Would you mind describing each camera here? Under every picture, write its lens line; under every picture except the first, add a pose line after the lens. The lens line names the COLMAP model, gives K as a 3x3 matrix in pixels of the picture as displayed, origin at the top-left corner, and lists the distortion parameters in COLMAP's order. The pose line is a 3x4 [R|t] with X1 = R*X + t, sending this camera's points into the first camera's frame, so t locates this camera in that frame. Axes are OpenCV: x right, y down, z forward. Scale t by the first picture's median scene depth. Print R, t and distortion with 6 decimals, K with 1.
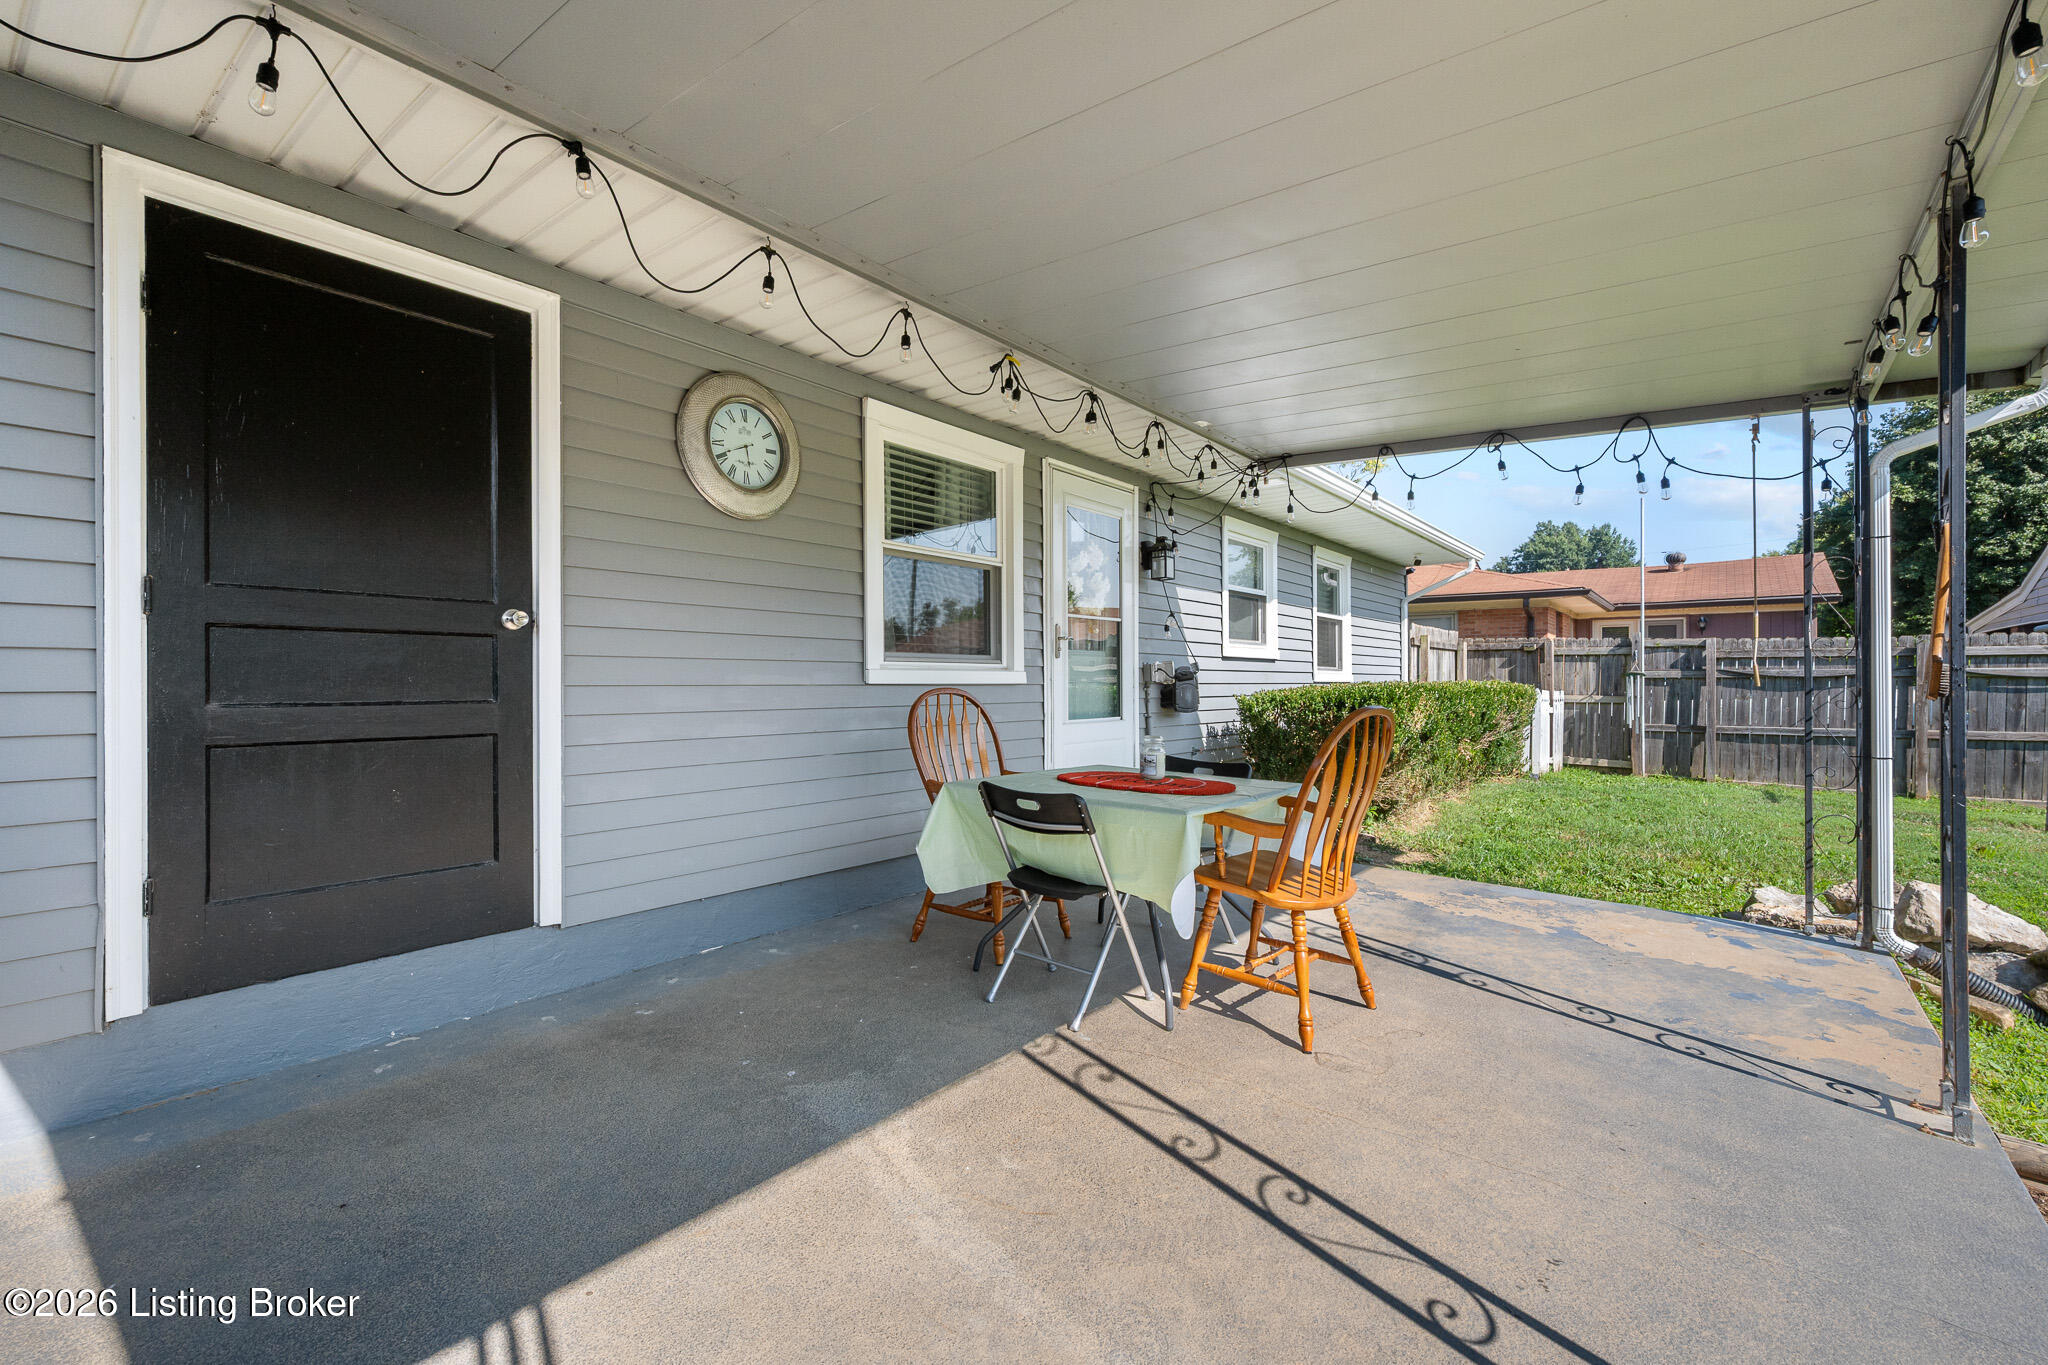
lens RADIAL K [[891.9, 0, 1023.1], [0, 891.9, 687.4], [0, 0, 1]] dist [0.000790, 0.000469]
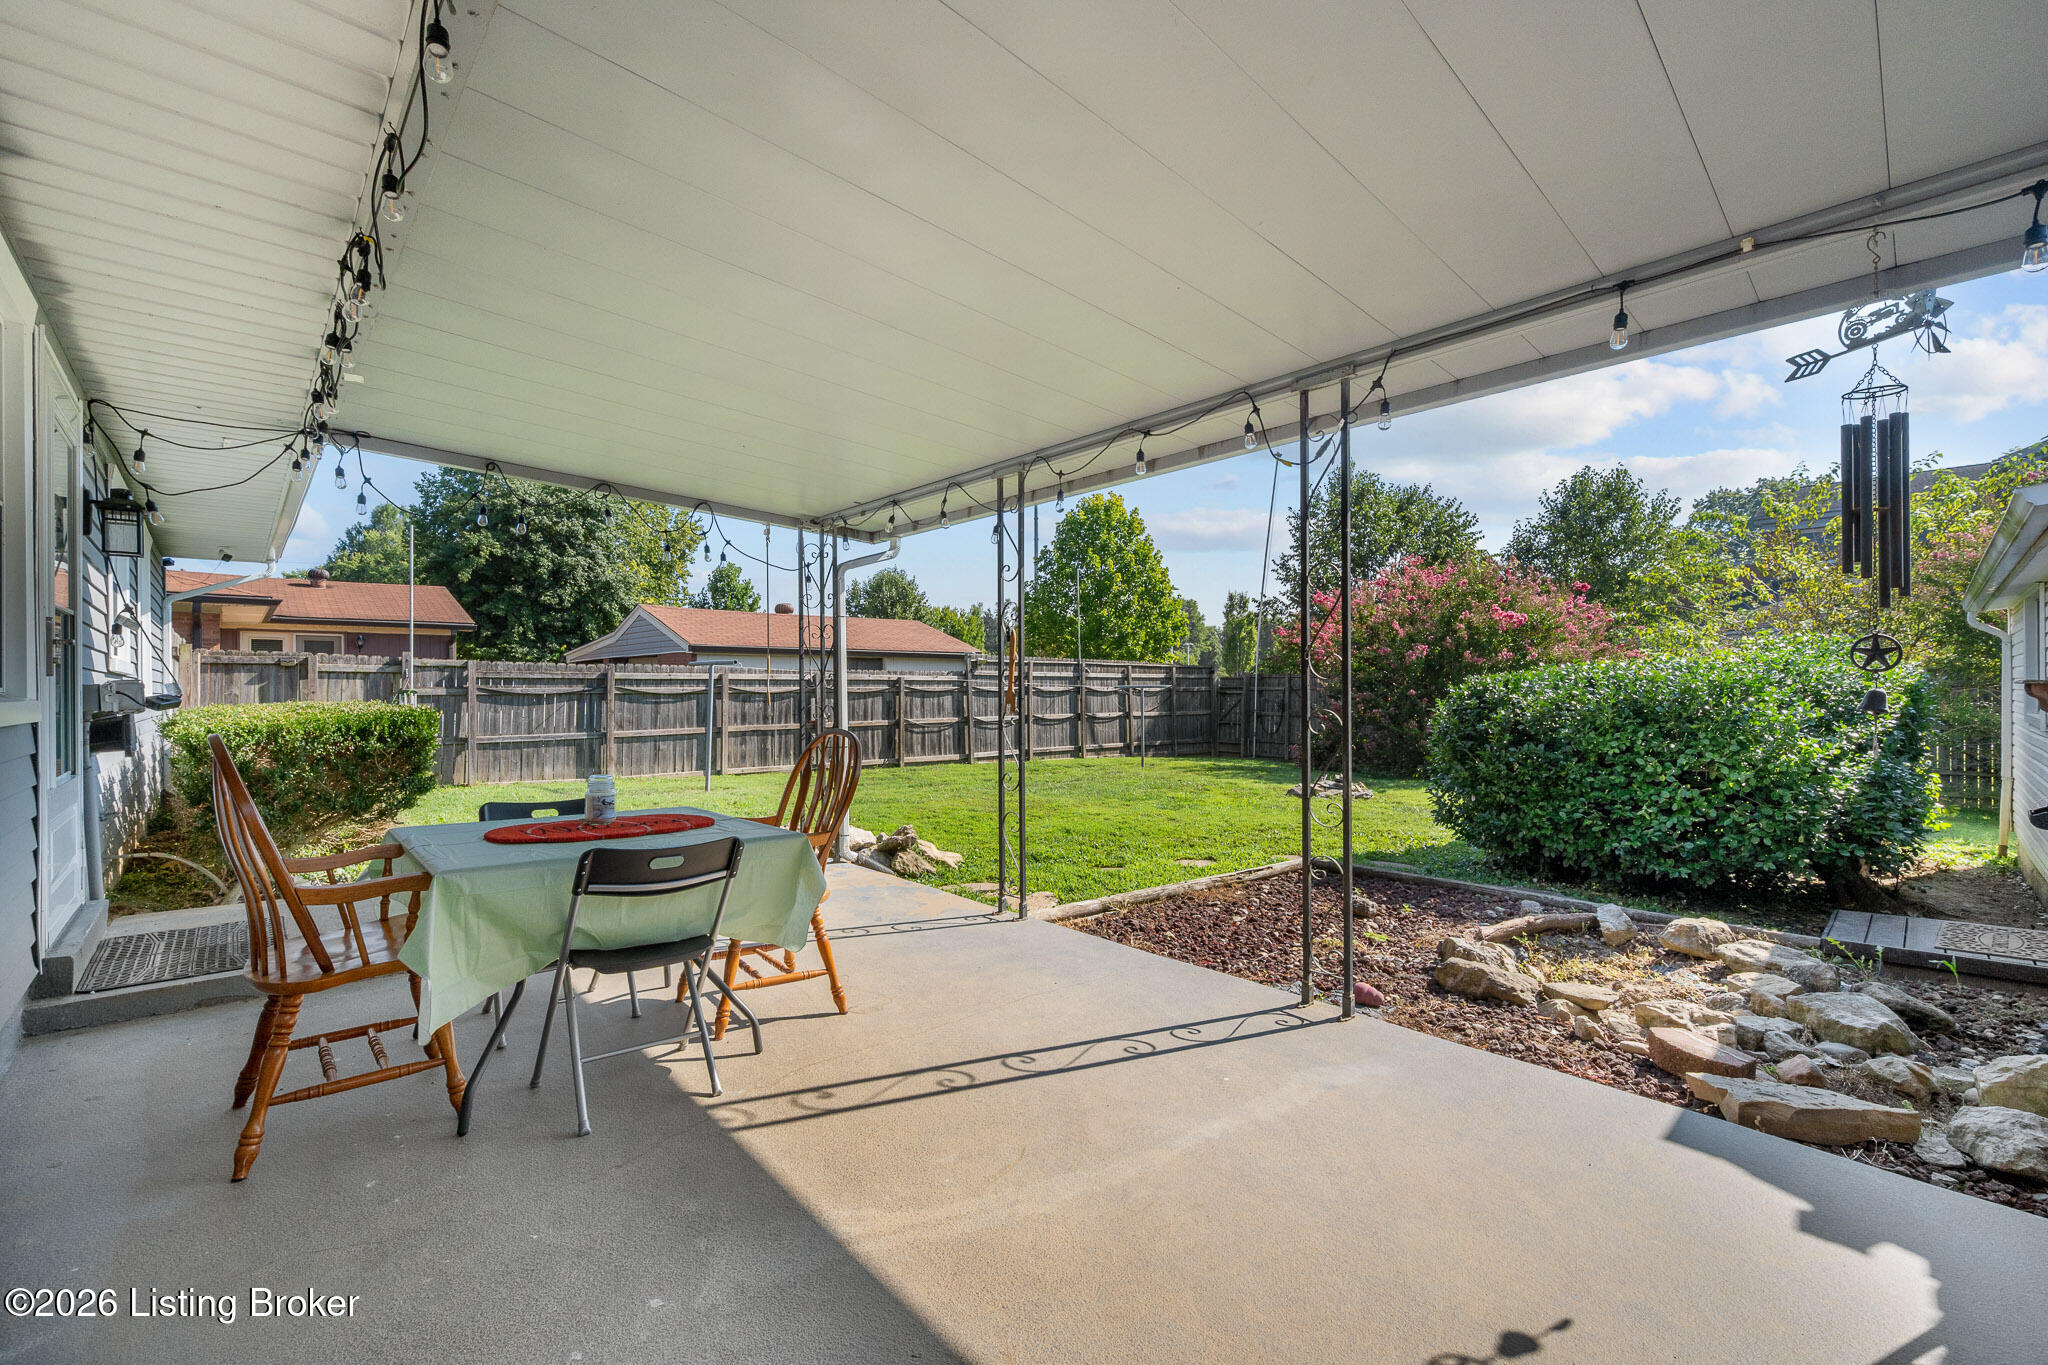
lens RADIAL K [[845.9, 0, 1023.5], [0, 845.9, 688.1], [0, 0, 1]] dist [0.002578, 0.000147]
pose [[0.159251, 0.001621, 0.987237, -0.188676], [0.011848, 0.999923, -0.003553, -0.007538], [-0.987167, 0.012263, 0.159220, 0.134372]]
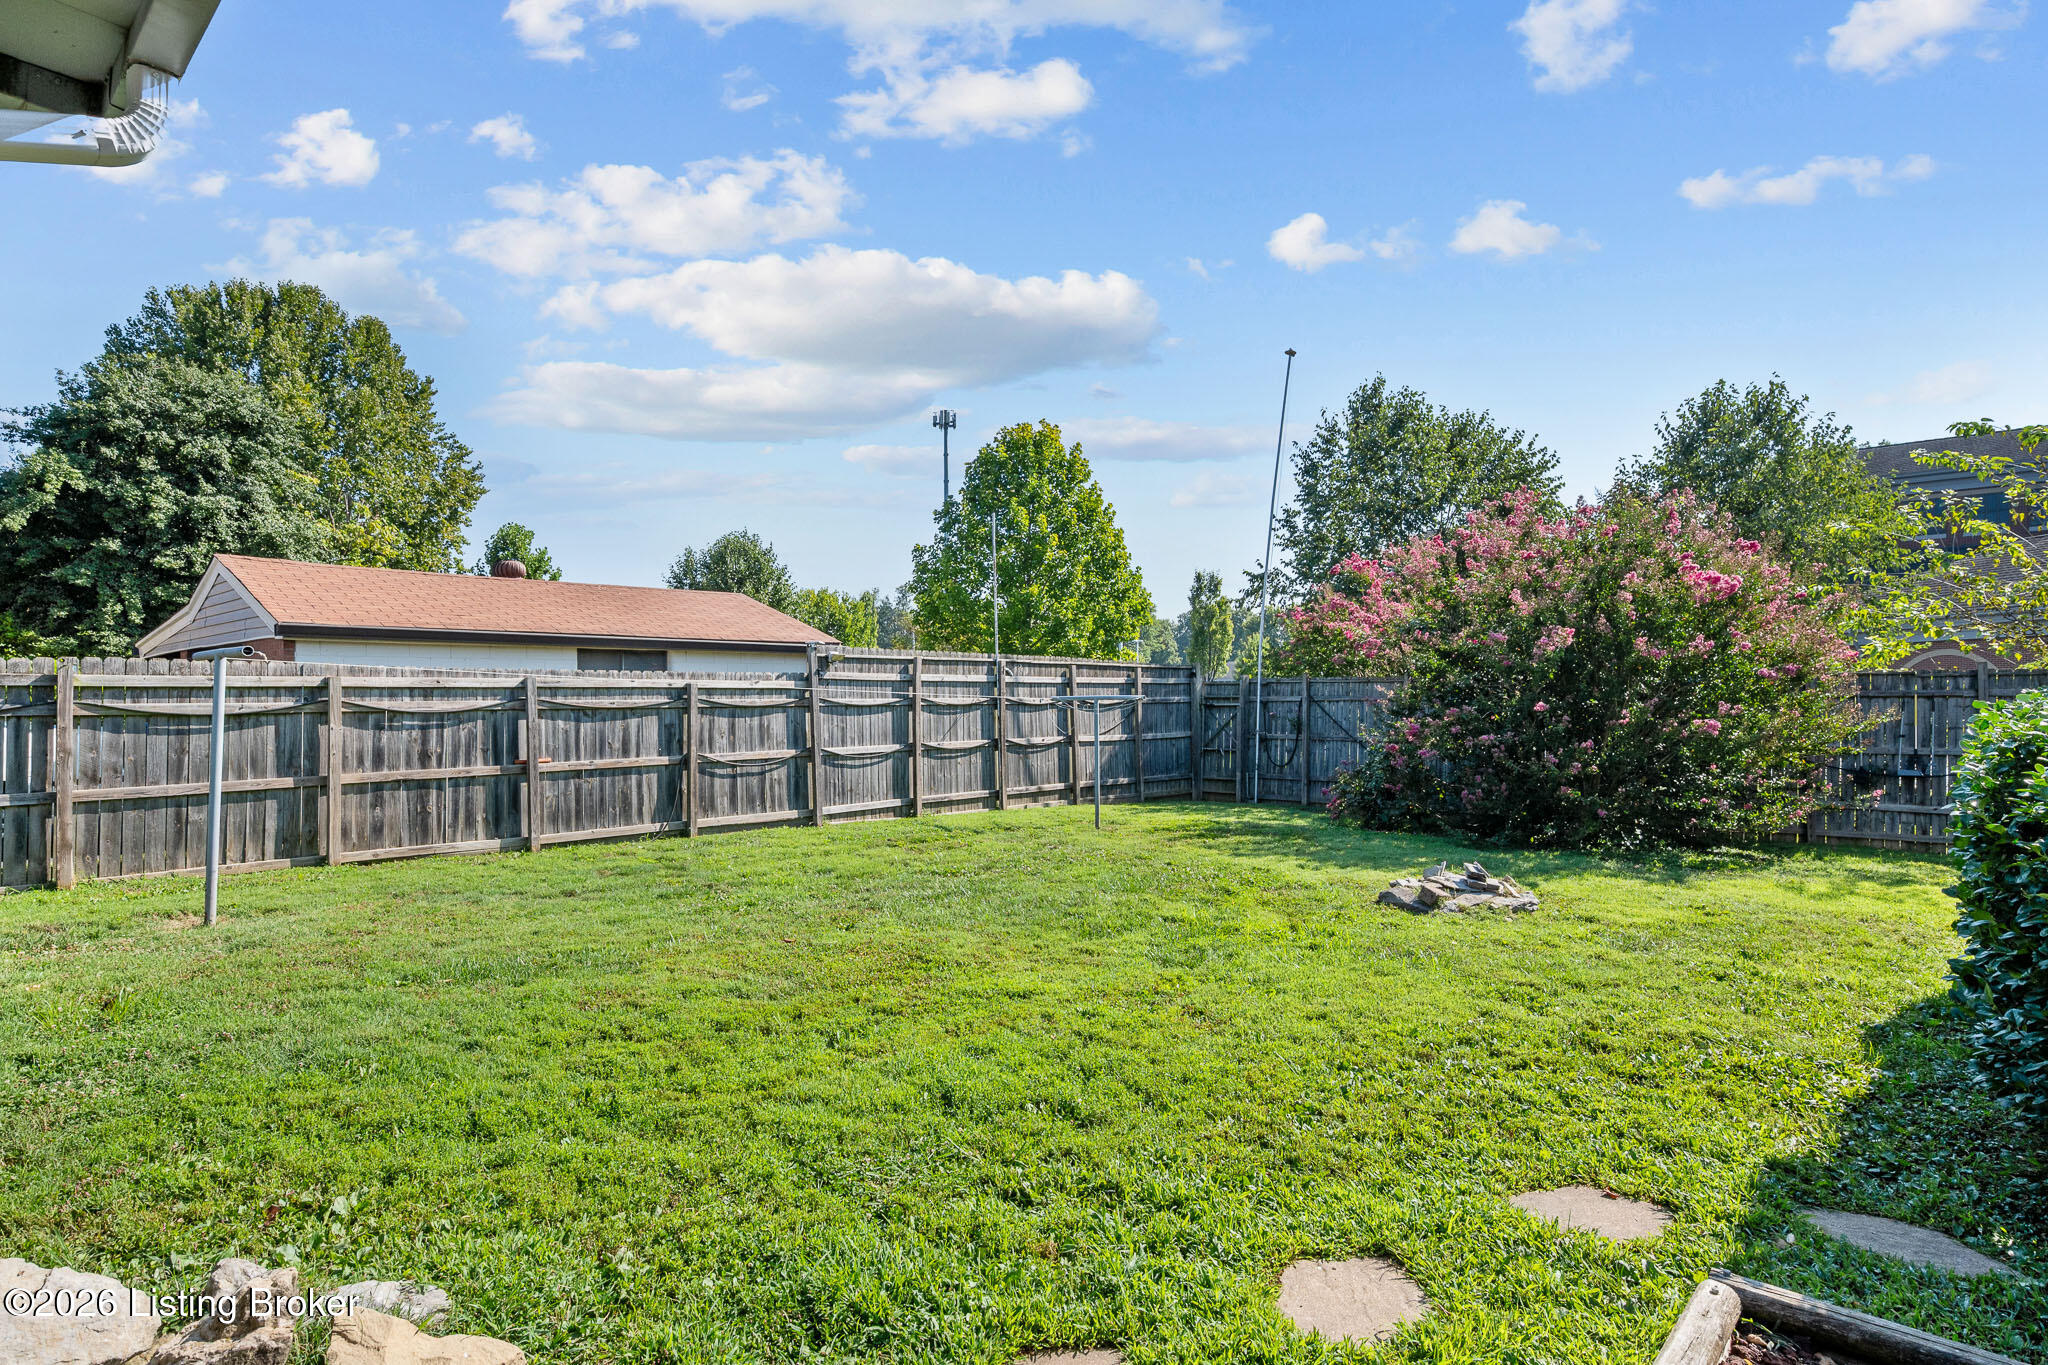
lens RADIAL K [[1063.0, 0, 1024.0], [0, 1063.0, 682.5], [0, 0, 1]] dist [-0.000187, -0.000598]
pose [[0.072970, 0.014411, 0.997230, 0.201195], [0.014092, 0.999781, -0.015479, -0.013367], [-0.997235, 0.015182, 0.072751, 0.163154]]
